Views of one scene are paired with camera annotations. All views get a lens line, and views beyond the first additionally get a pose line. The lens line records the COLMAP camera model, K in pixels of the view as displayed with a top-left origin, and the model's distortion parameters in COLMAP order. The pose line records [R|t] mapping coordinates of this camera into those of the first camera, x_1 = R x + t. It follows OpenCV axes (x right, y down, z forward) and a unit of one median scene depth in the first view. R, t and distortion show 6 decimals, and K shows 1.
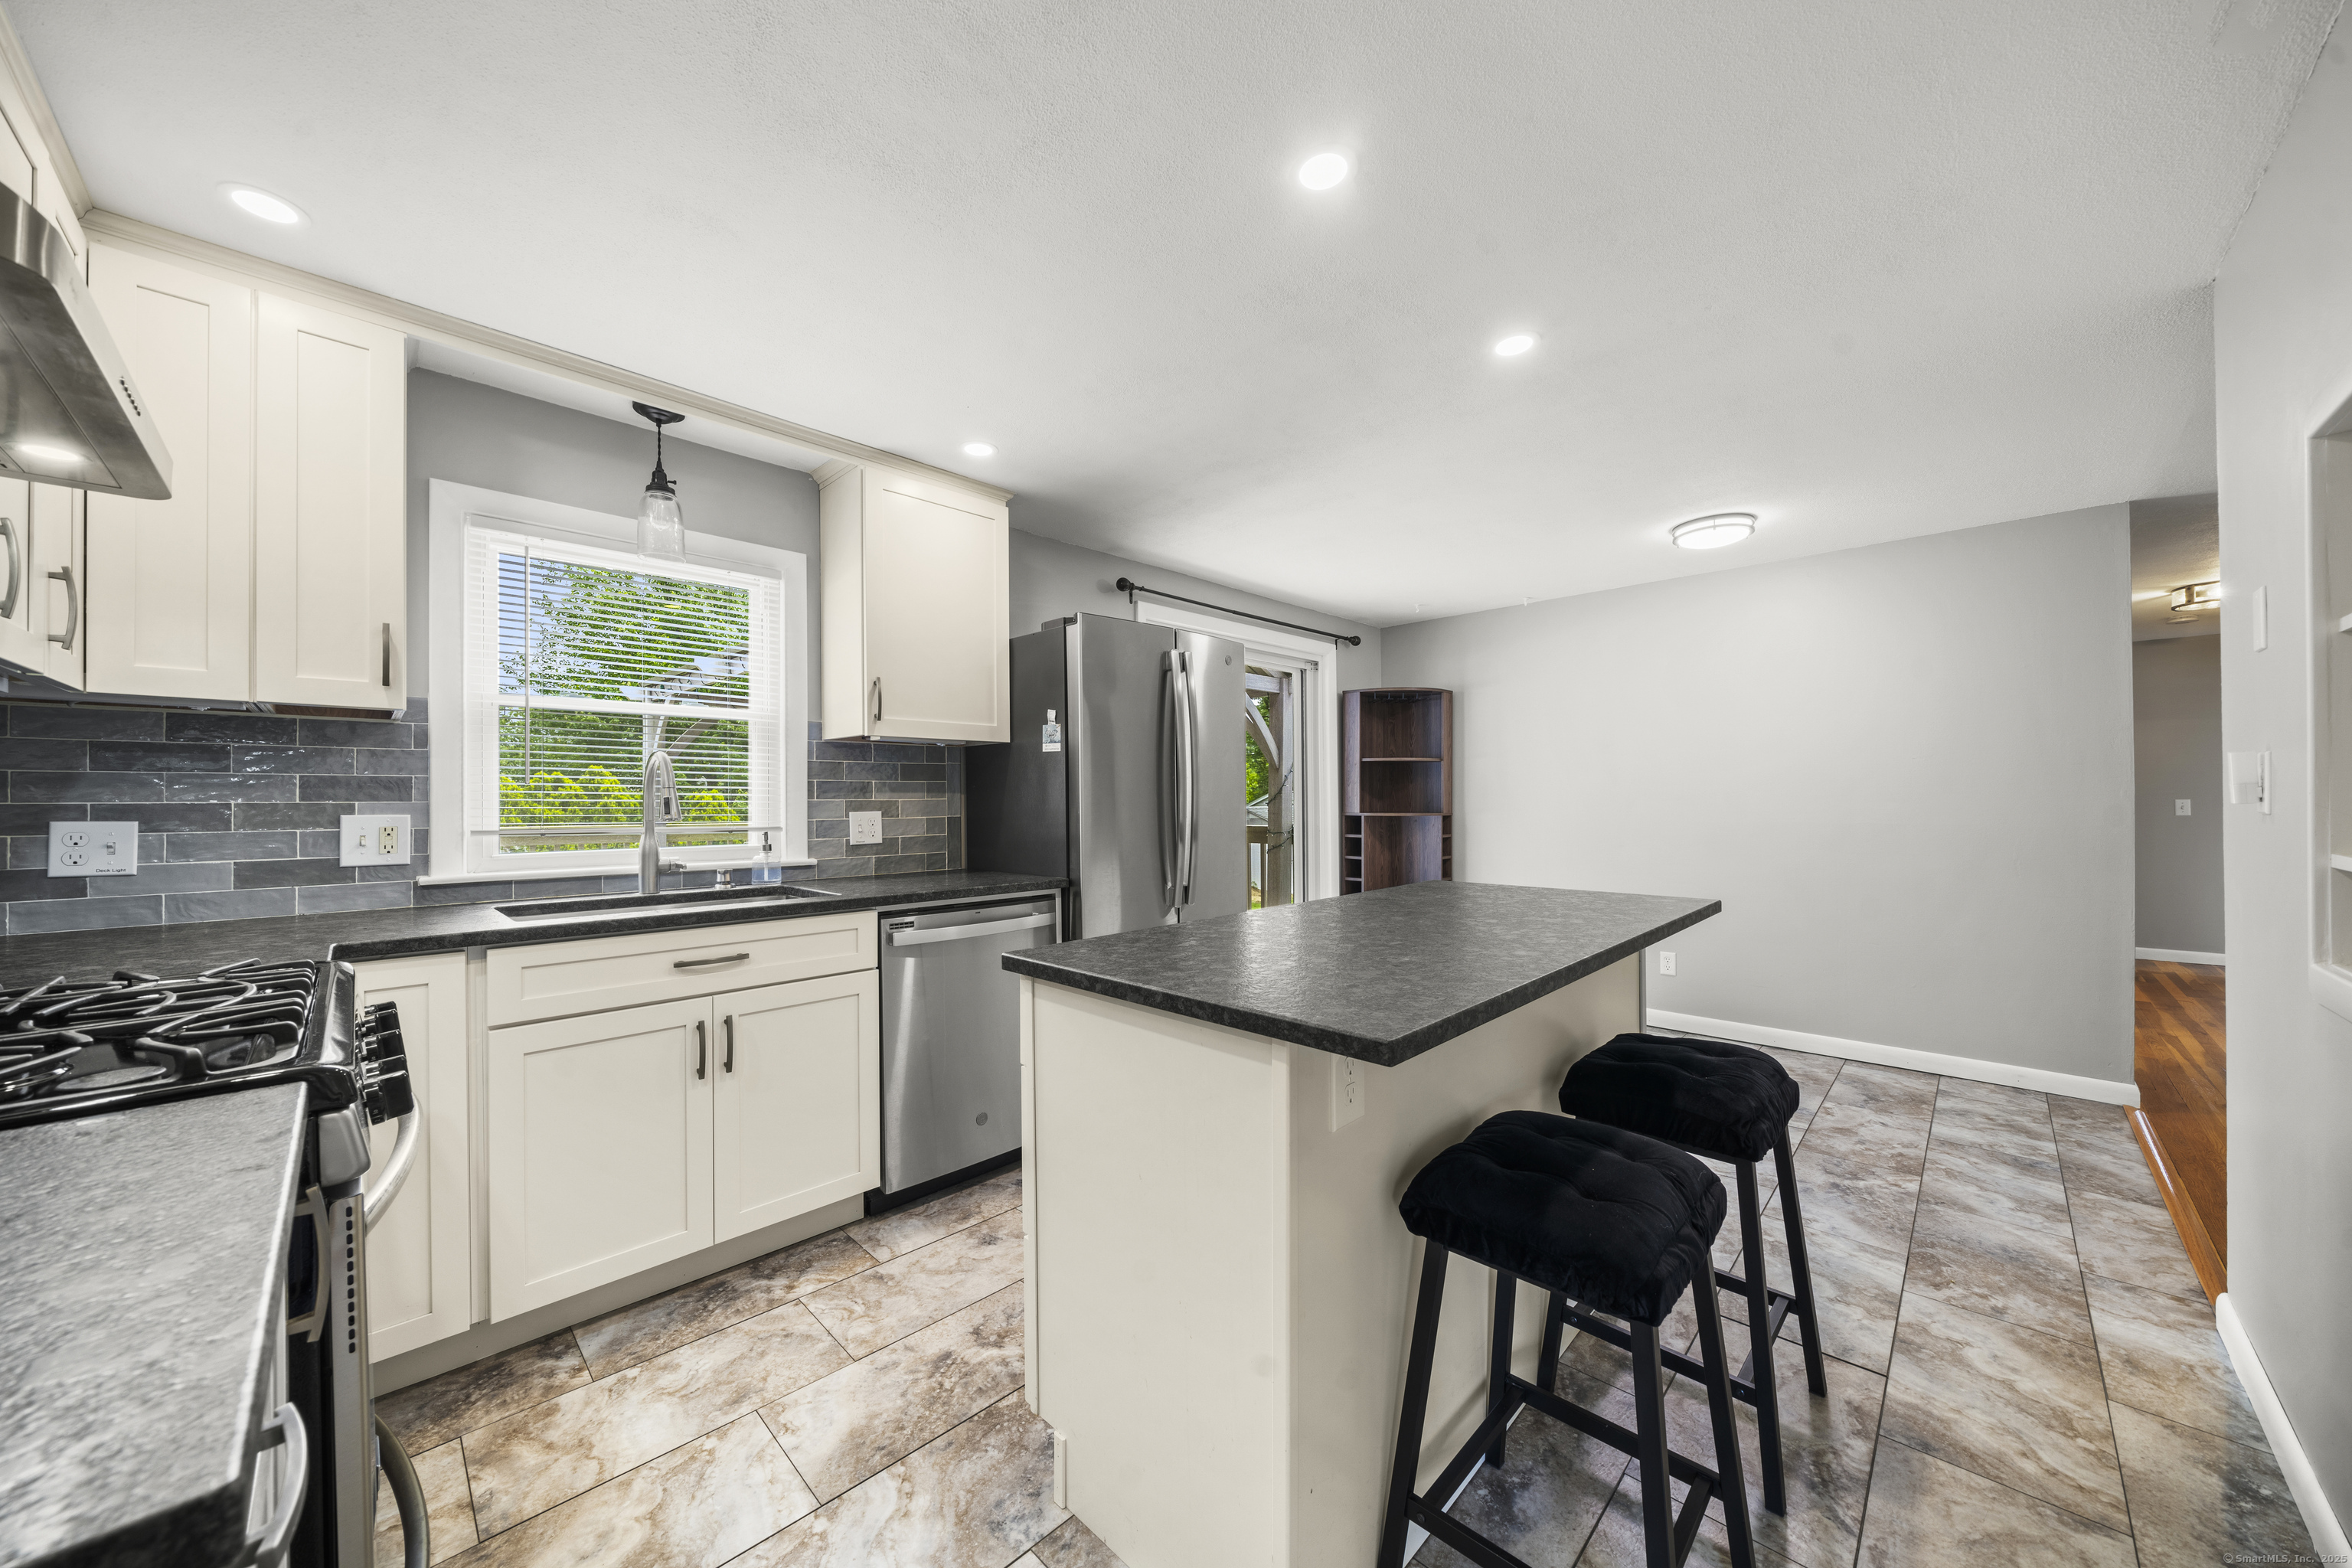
lens RADIAL K [[798.2, 0, 1172.1], [0, 798.2, 787.8], [0, 0, 1]] dist [-0.005766, 0.000012]
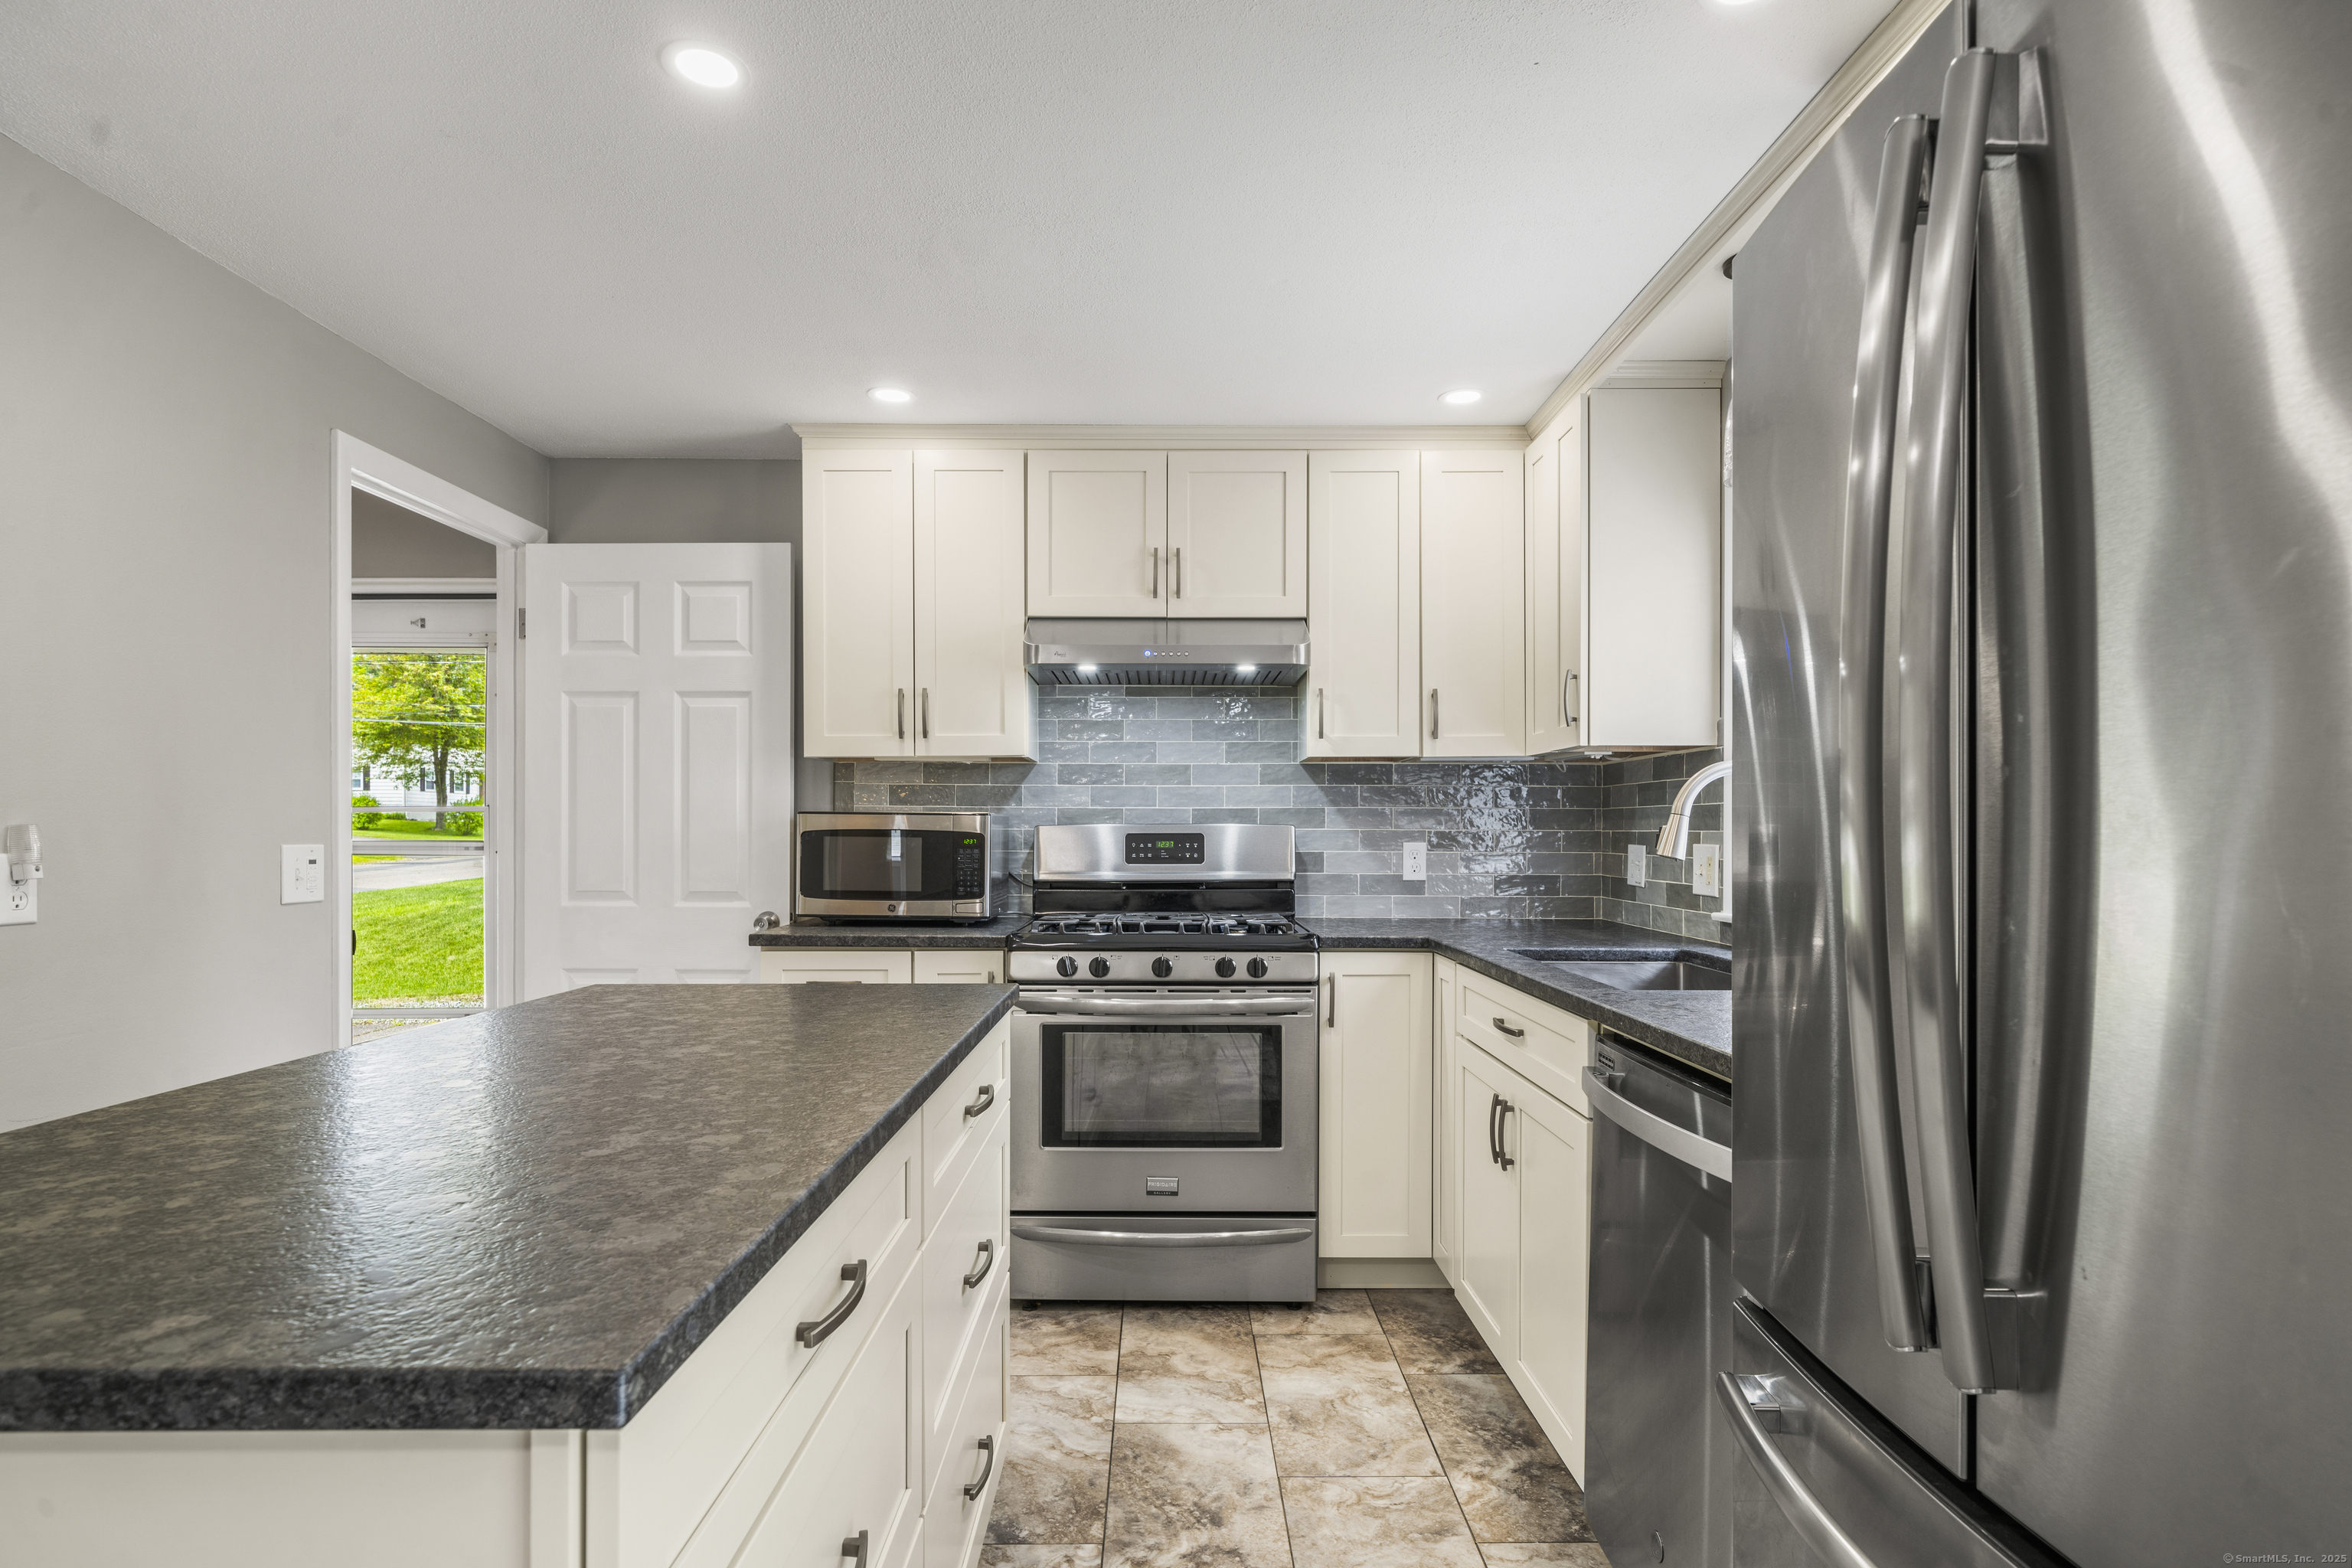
lens RADIAL K [[1216.3, 0, 1171.1], [0, 1216.3, 833.6], [0, 0, 1]] dist [0.001131, 0.000057]
pose [[-0.698273, 0.003099, -0.715825, 0.596751], [0.007386, 0.999969, -0.002875, 0.022201], [0.715794, -0.007294, -0.698274, 1.748425]]
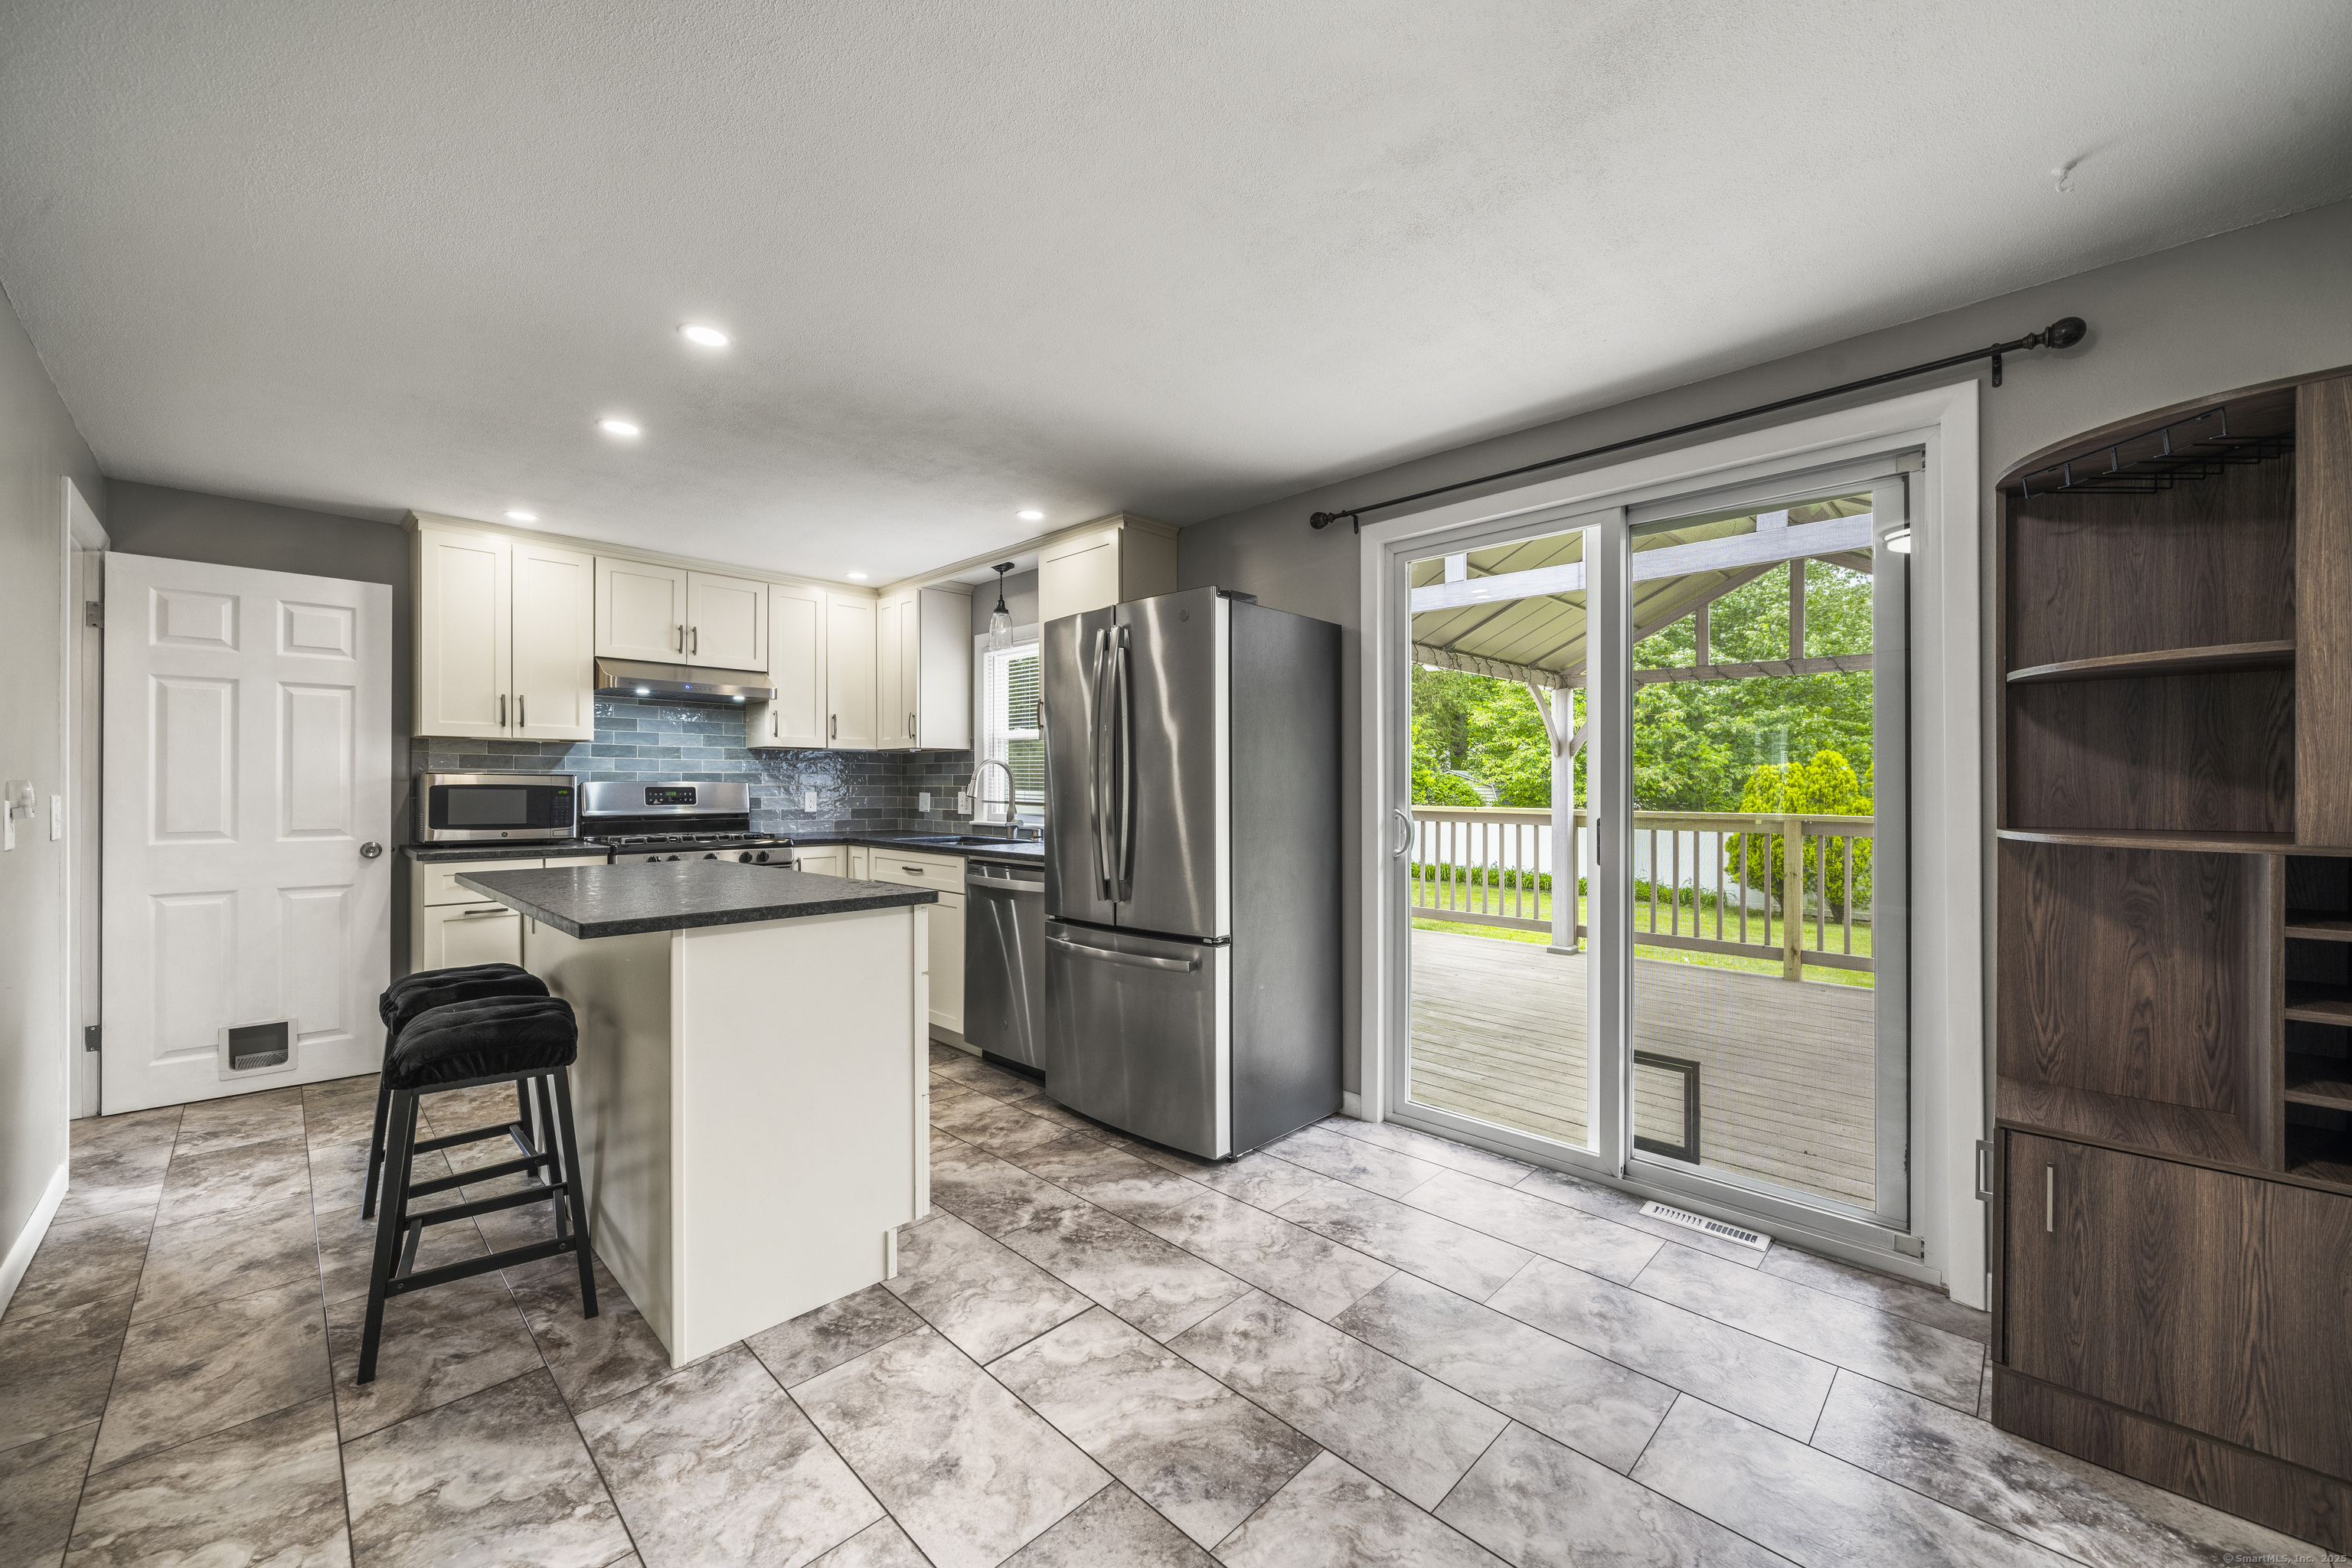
lens RADIAL K [[899.0, 0, 1171.1], [0, 899.0, 776.0], [0, 0, 1]] dist [-0.001196, -0.000213]
pose [[0.016424, -0.010619, -0.999809, 1.722346], [0.007756, 0.999915, -0.010492, 0.021842], [0.999835, -0.007582, 0.016505, 1.713973]]
